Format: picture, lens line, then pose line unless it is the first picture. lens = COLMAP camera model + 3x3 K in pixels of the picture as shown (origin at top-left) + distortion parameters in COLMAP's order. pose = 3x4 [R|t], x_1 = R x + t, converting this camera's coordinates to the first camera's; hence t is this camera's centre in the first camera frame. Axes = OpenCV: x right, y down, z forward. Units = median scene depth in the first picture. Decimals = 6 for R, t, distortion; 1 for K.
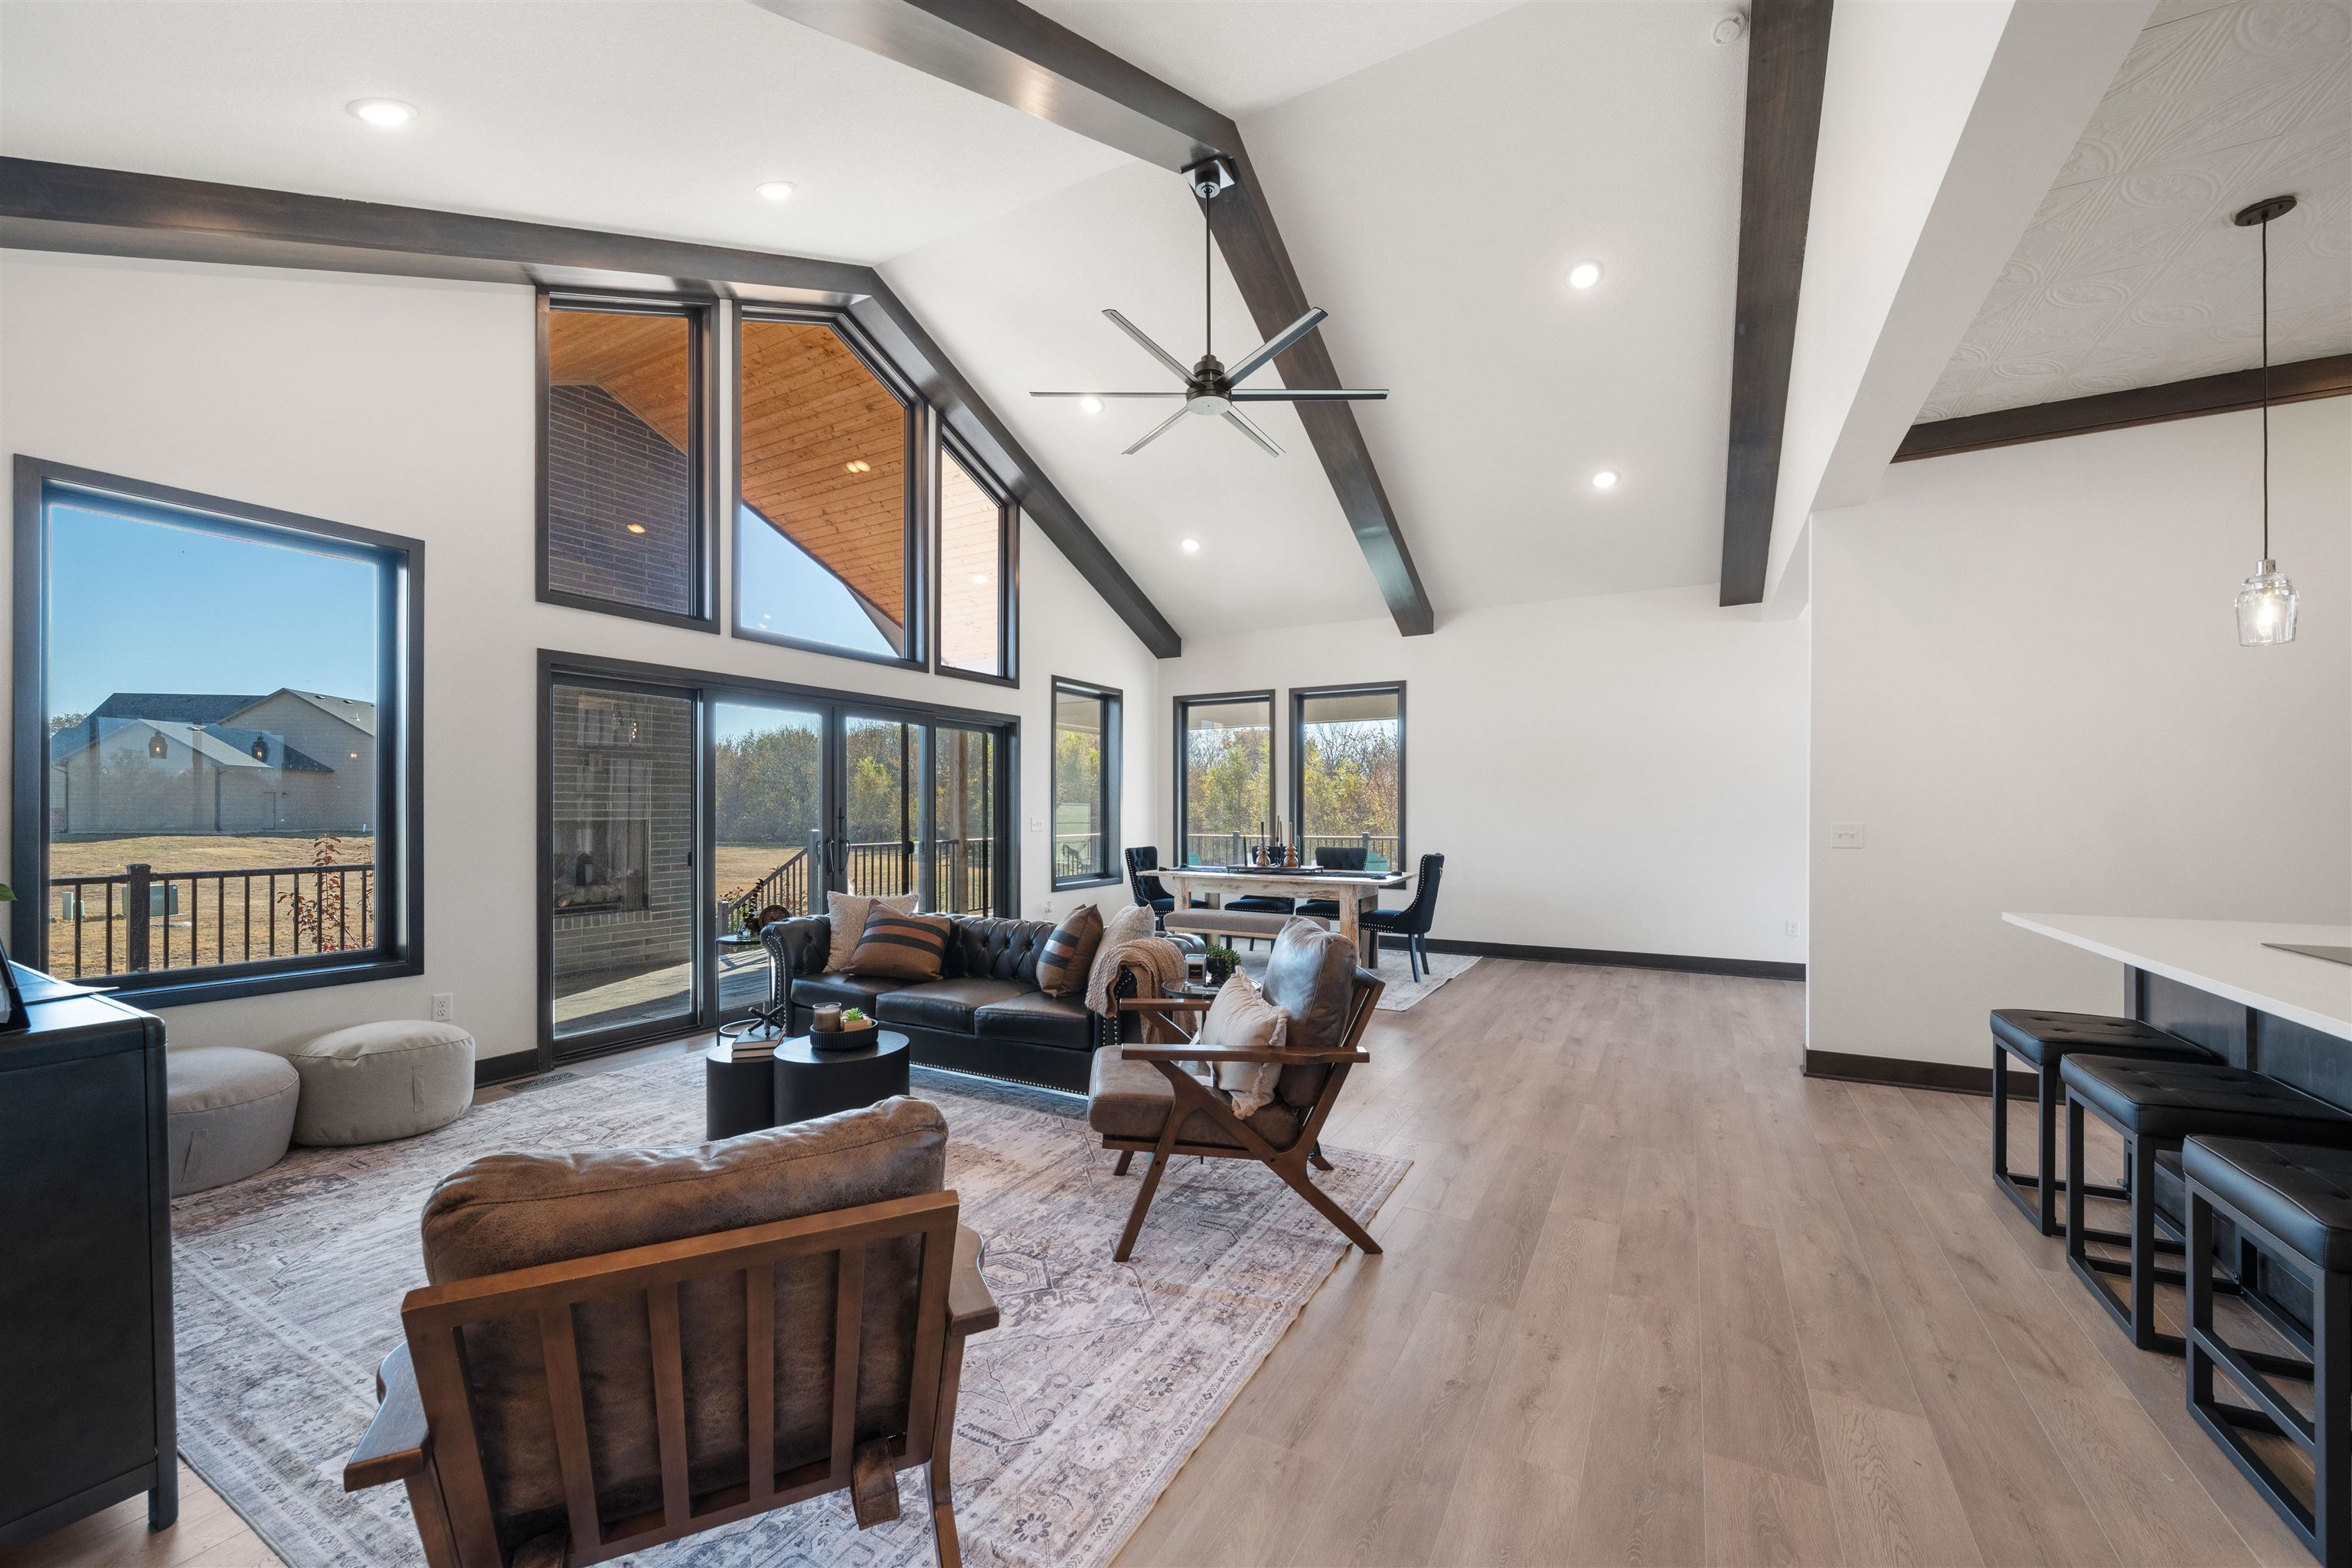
lens RADIAL K [[914.0, 0, 1151.3], [0, 914.0, 803.7], [0, 0, 1]] dist [-0.001373, -0.000522]
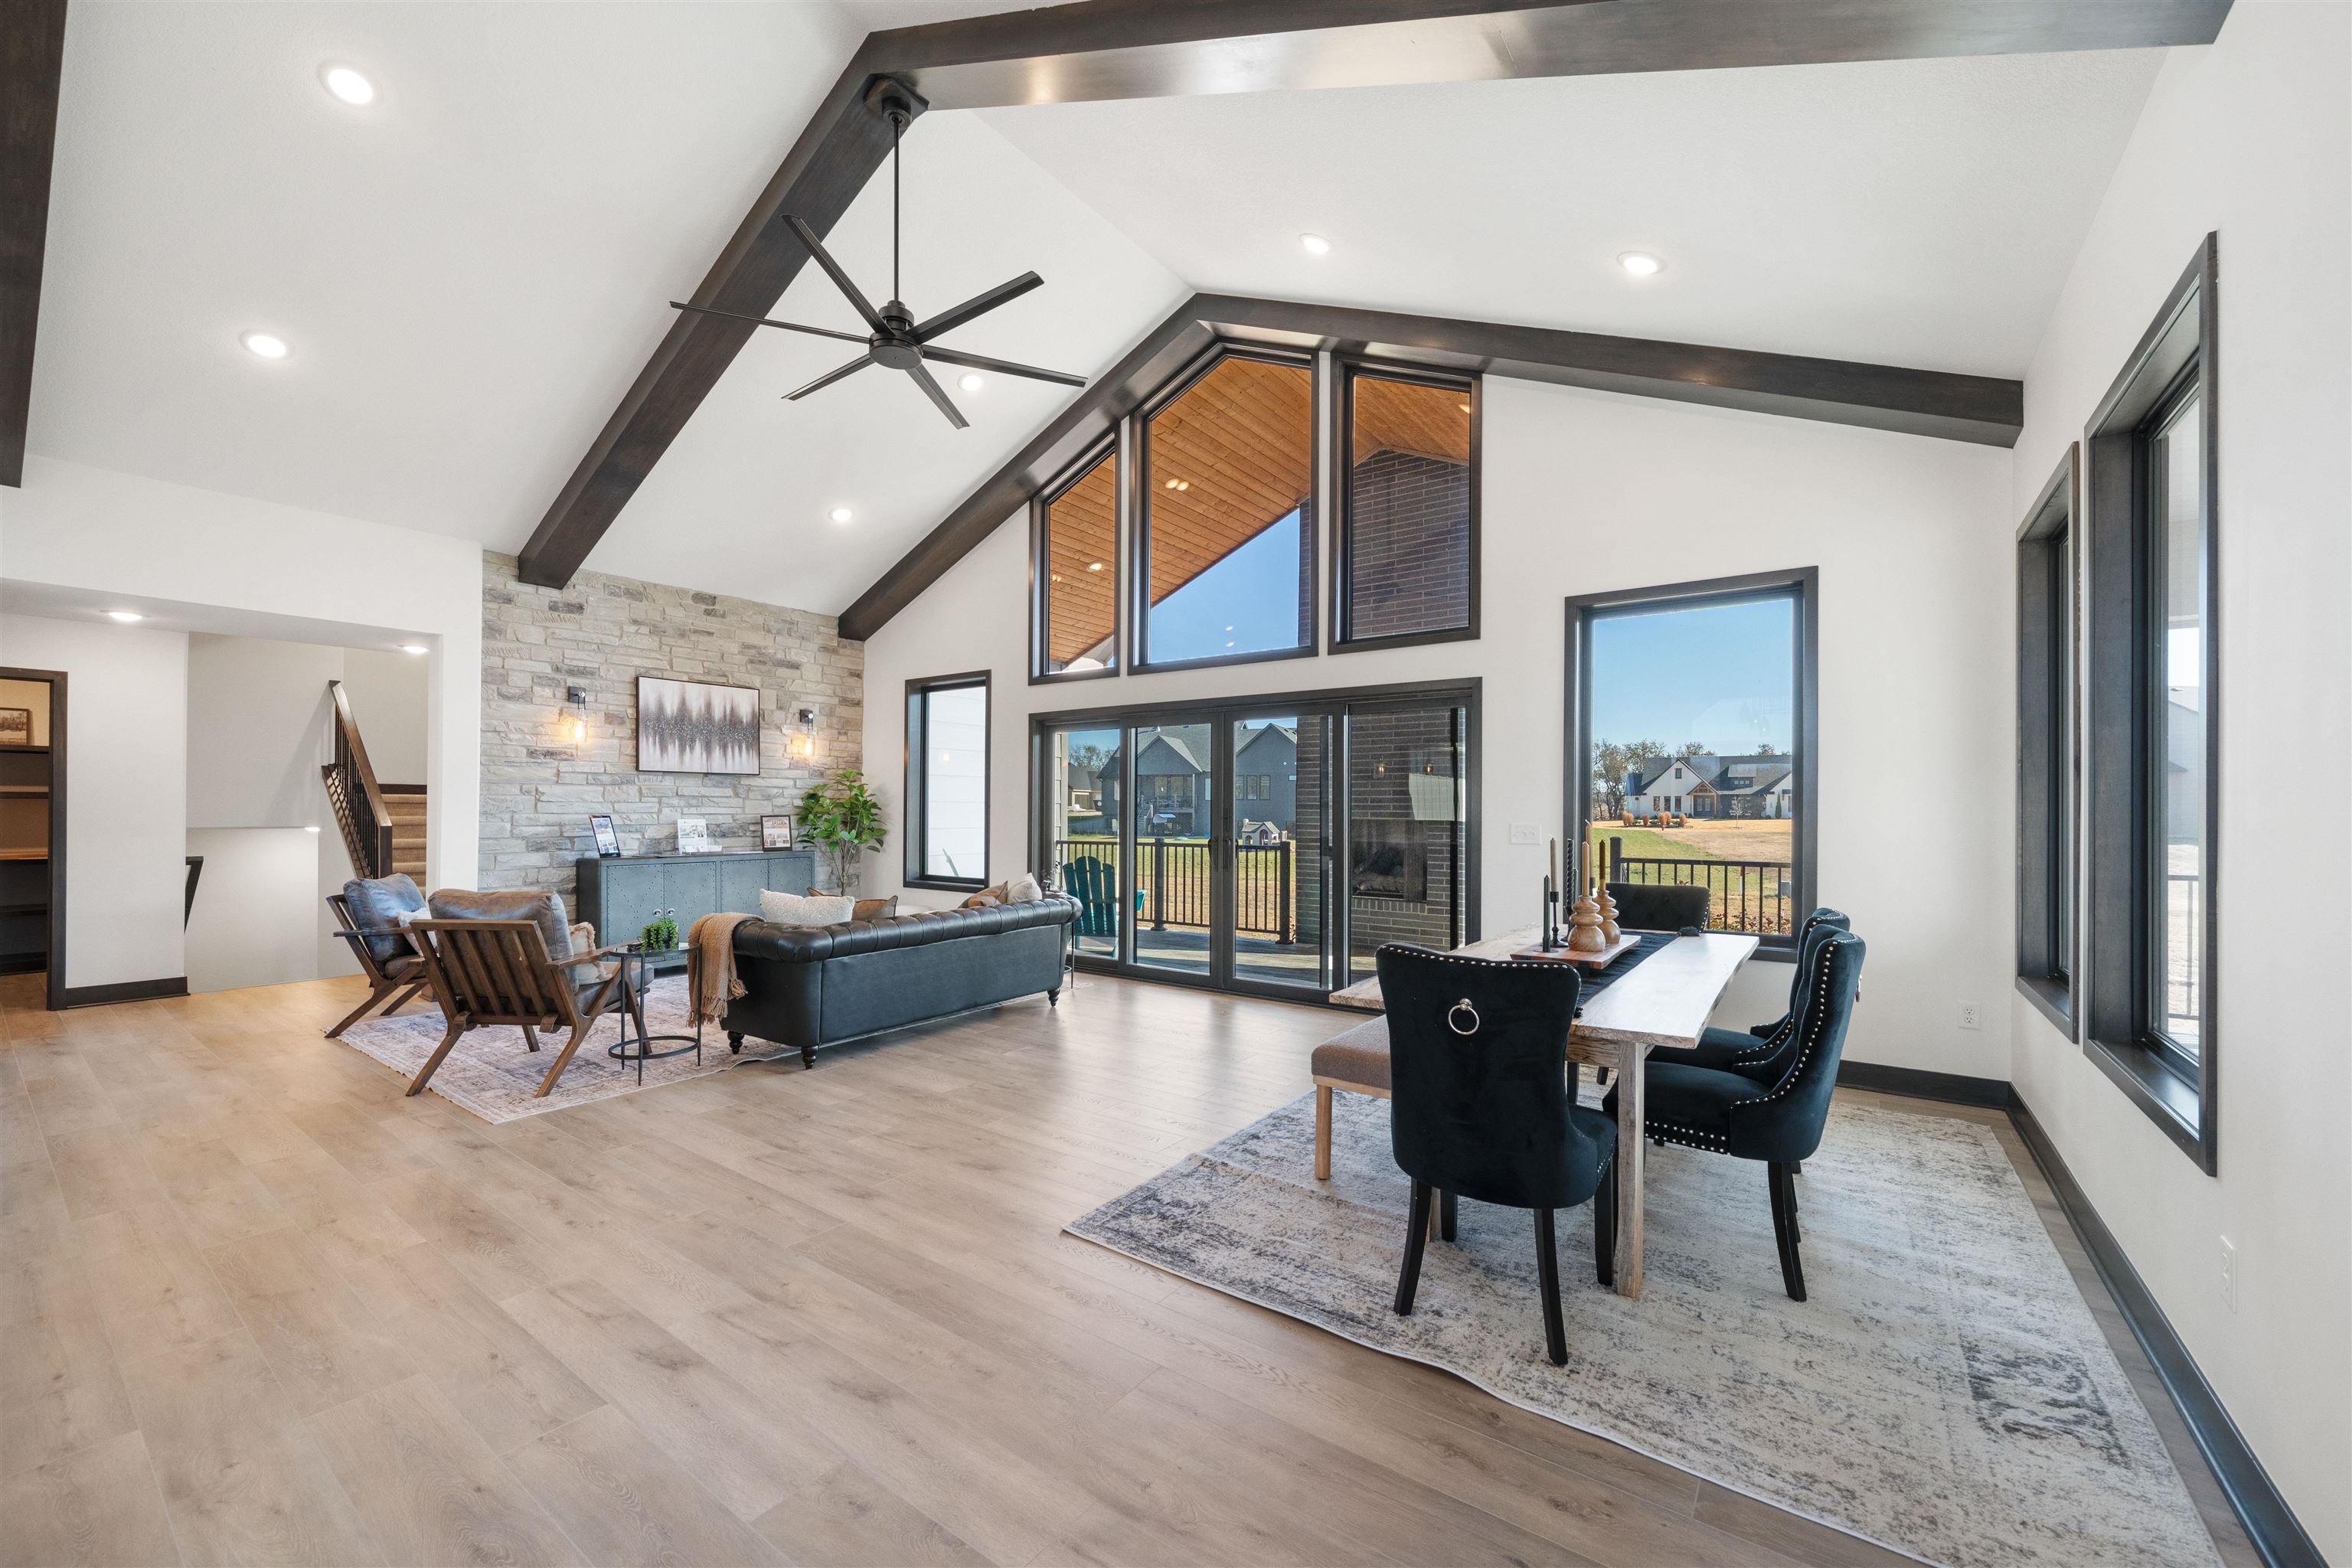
lens RADIAL K [[914.0, 0, 1183.2], [0, 914.0, 791.7], [0, 0, 1]] dist [-0.001373, -0.000522]
pose [[-0.098364, -0.020632, -0.994937, 0.821870], [0.000826, 0.999783, -0.020814, 0.007212], [0.995150, -0.002869, -0.098326, 1.214083]]
